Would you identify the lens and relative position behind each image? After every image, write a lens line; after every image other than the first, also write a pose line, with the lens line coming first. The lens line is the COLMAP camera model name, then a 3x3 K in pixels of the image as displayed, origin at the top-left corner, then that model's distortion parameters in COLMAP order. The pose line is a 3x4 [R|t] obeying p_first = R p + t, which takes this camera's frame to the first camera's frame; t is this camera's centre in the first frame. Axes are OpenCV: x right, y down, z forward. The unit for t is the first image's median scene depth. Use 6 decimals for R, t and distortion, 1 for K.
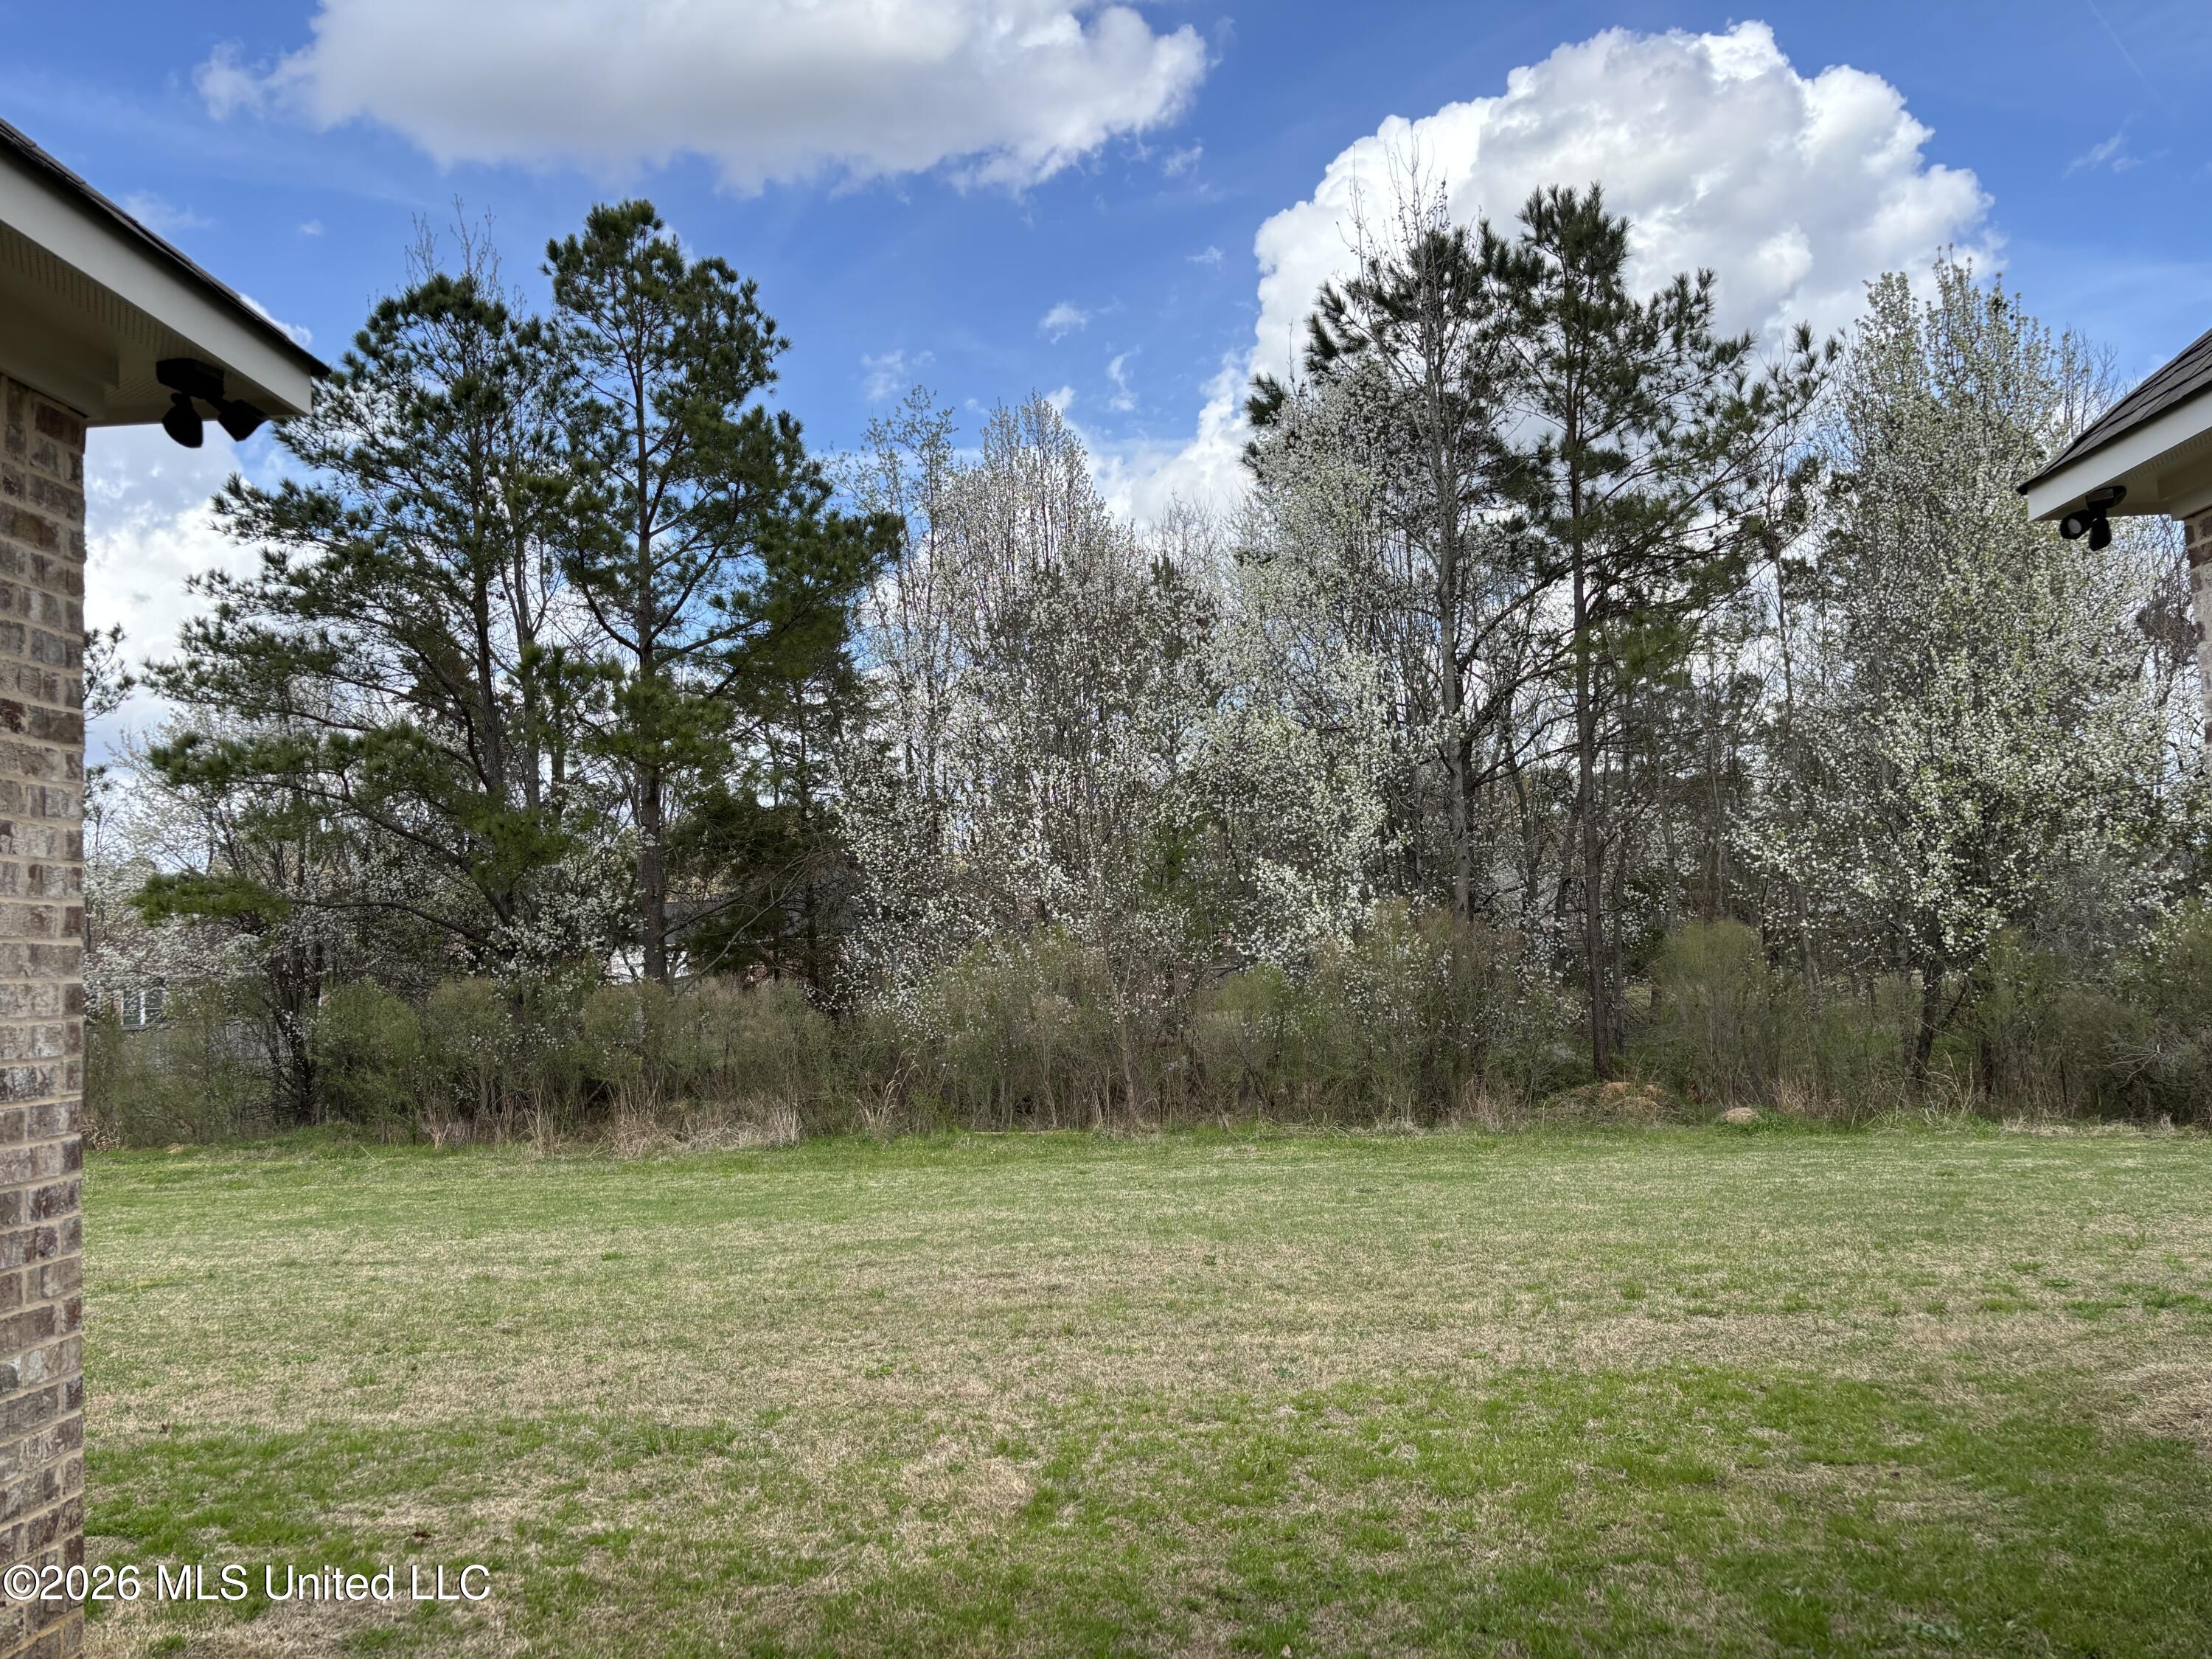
lens RADIAL K [[1678.9, 0, 1113.5], [0, 1678.9, 840.8], [0, 0, 1]] dist [0.033078, -0.014756]
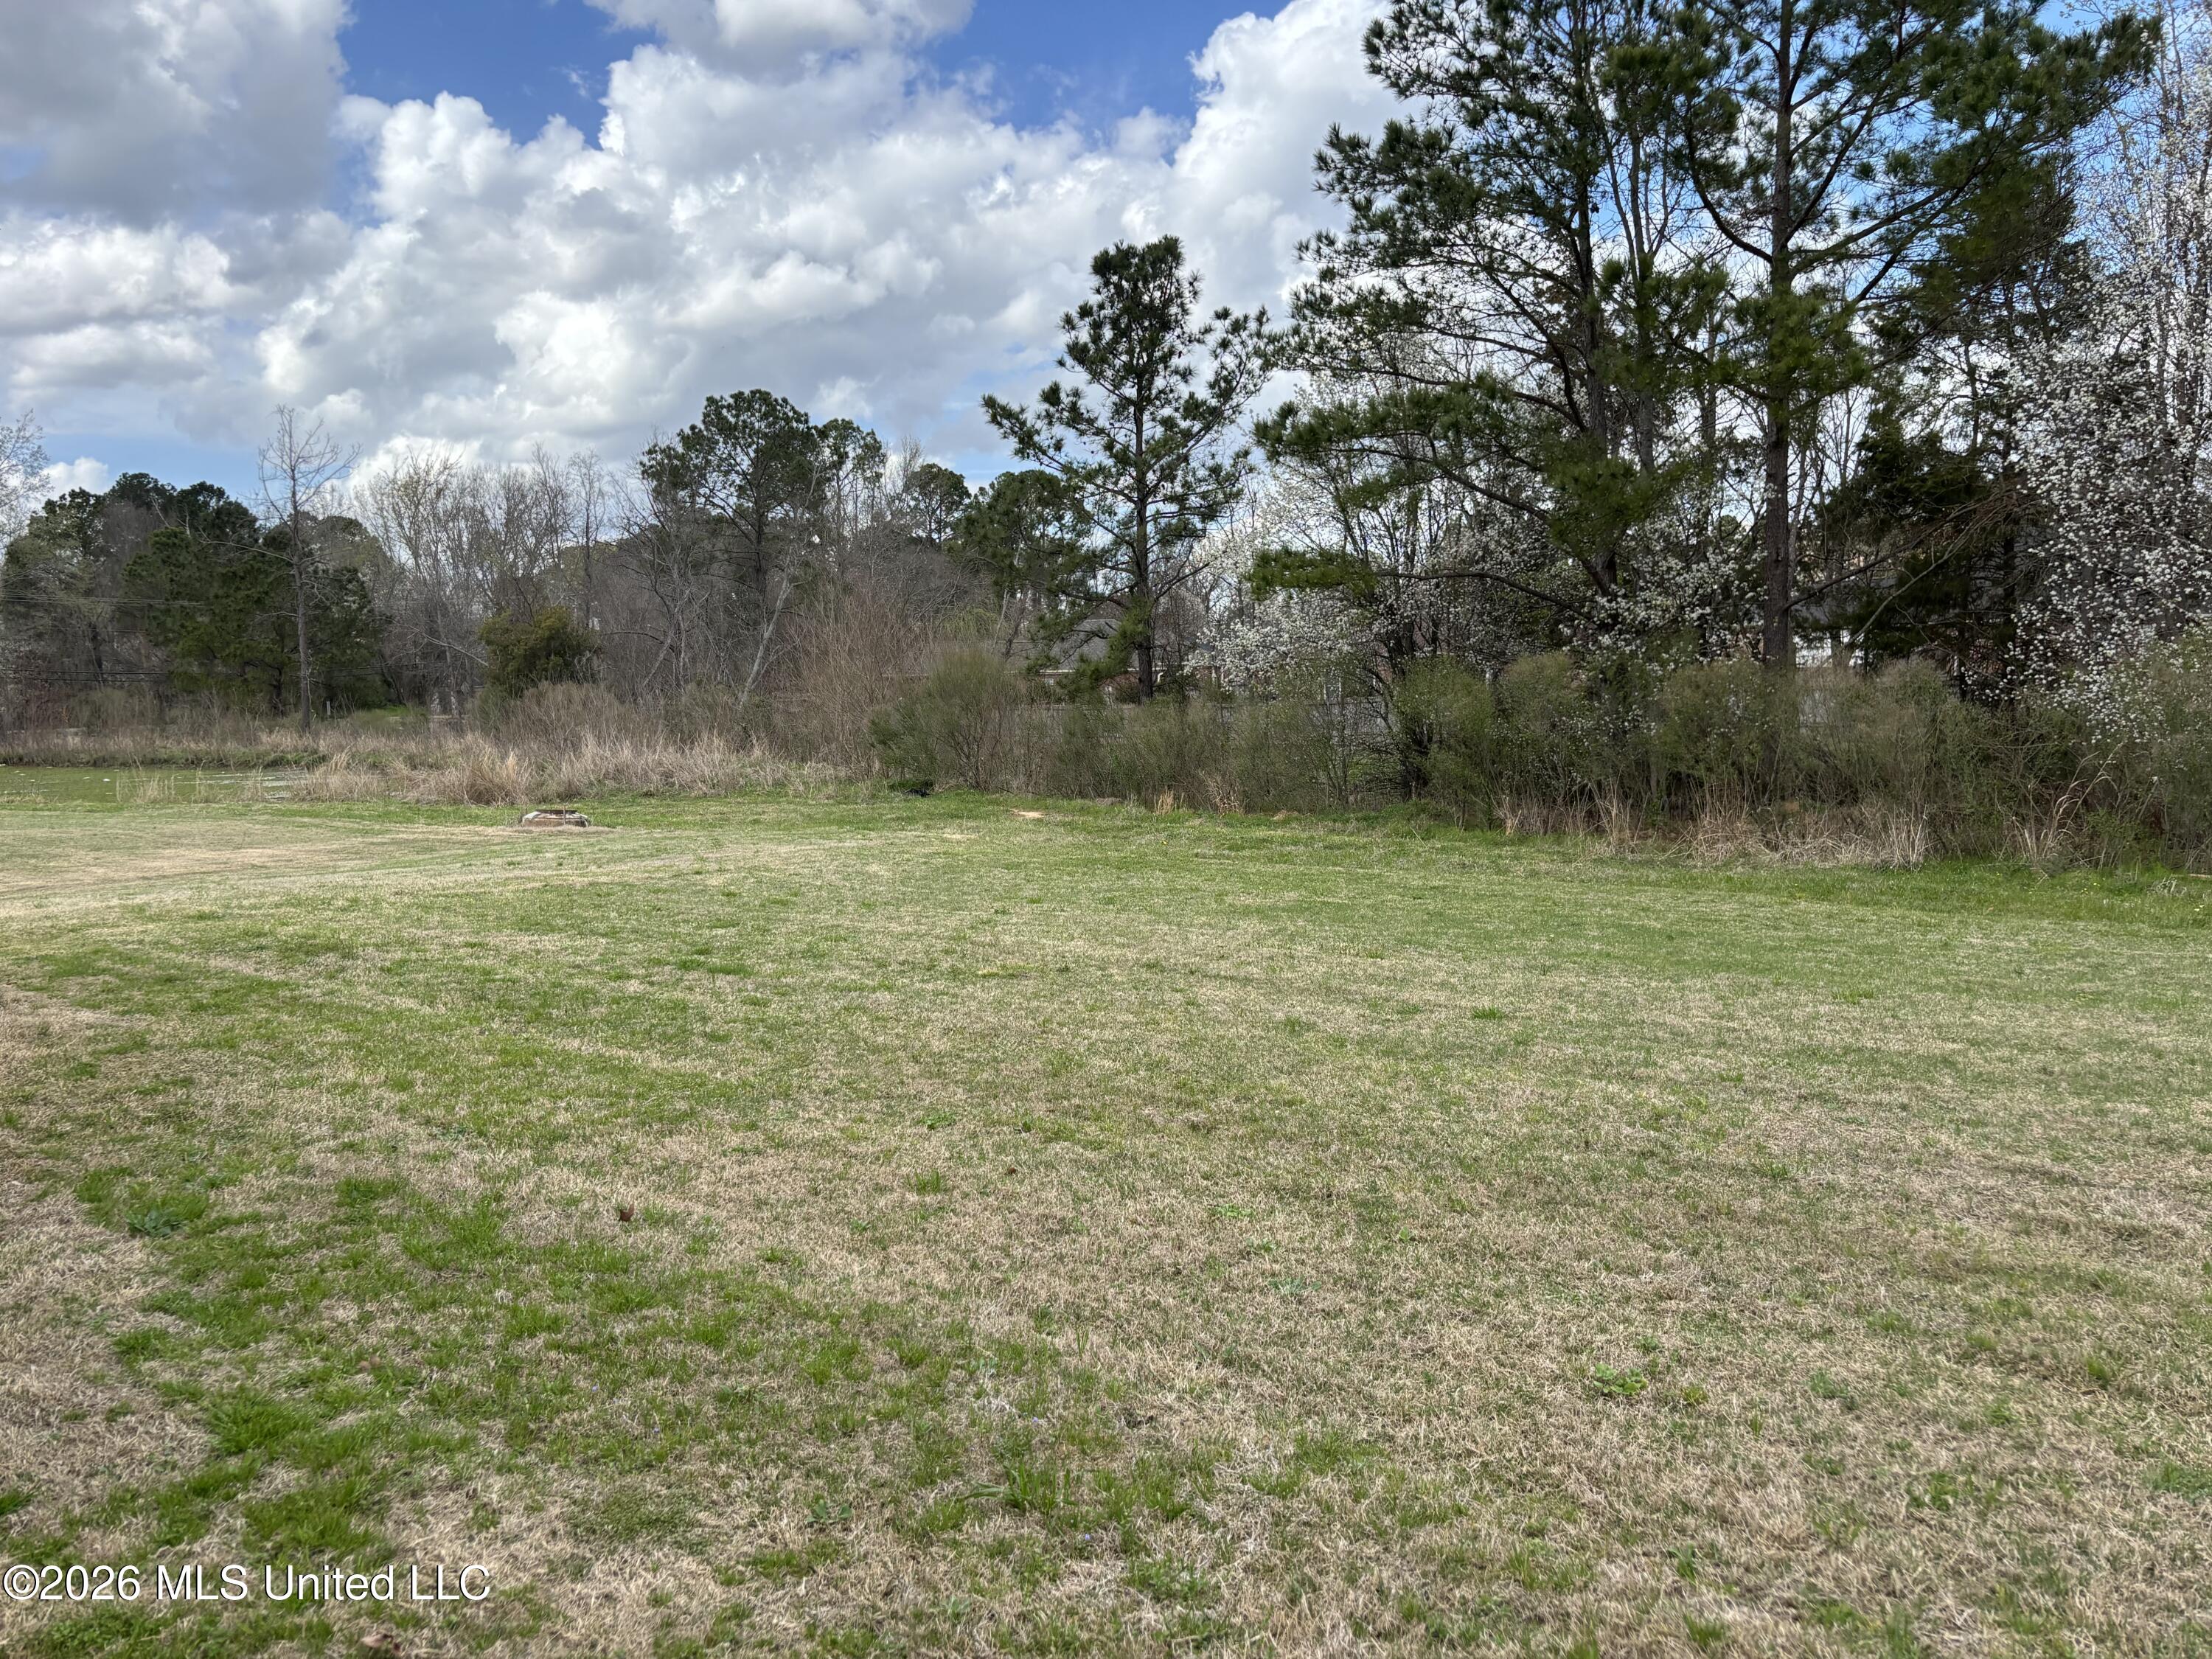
lens RADIAL K [[1666.0, 0, 1106.0], [0, 1666.0, 829.5], [0, 0, 1]] dist [0.033608, -0.001279]
pose [[0.770090, 0.077596, -0.633199, 0.012810], [0.037464, 0.985360, 0.166316, 0.014927], [0.636834, -0.151801, 0.755909, 0.138601]]
